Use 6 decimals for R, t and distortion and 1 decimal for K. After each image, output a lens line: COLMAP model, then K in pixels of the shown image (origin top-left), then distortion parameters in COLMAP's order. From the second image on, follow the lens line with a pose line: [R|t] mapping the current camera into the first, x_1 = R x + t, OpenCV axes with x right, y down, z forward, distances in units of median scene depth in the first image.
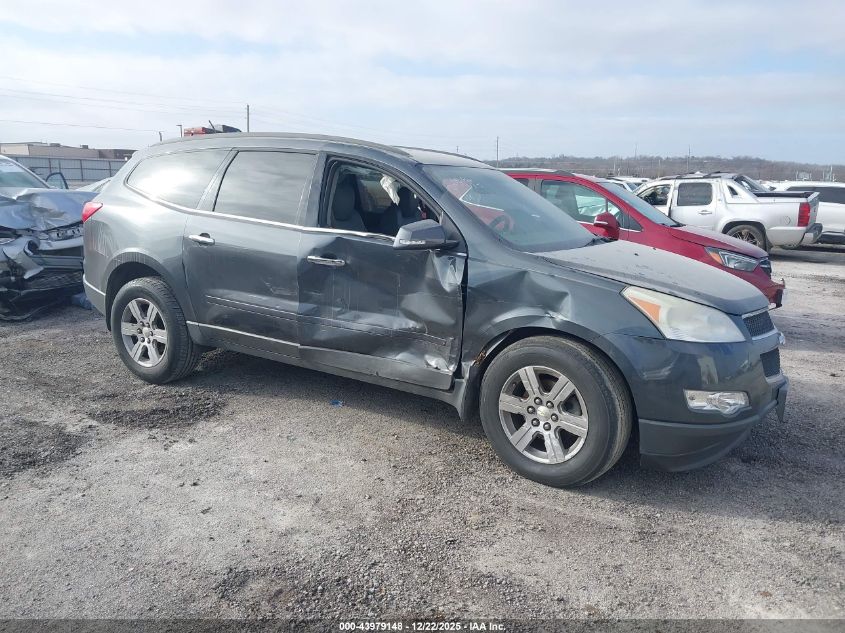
lens RADIAL K [[782.4, 0, 421.4], [0, 782.4, 317.2], [0, 0, 1]] dist [-0.061041, 0.002699]
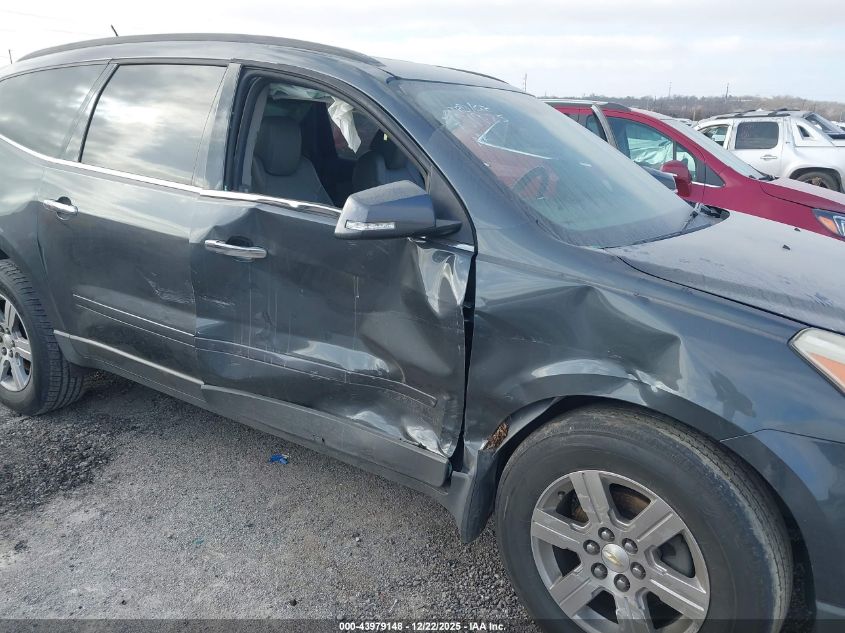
lens RADIAL K [[782.4, 0, 424.6], [0, 782.4, 316.0], [0, 0, 1]] dist [-0.061041, 0.002699]
pose [[0.999573, 0.007913, -0.028128, 0.035837], [-0.005860, 0.997363, 0.072337, -0.065708], [0.028626, -0.072141, 0.996984, 0.424268]]
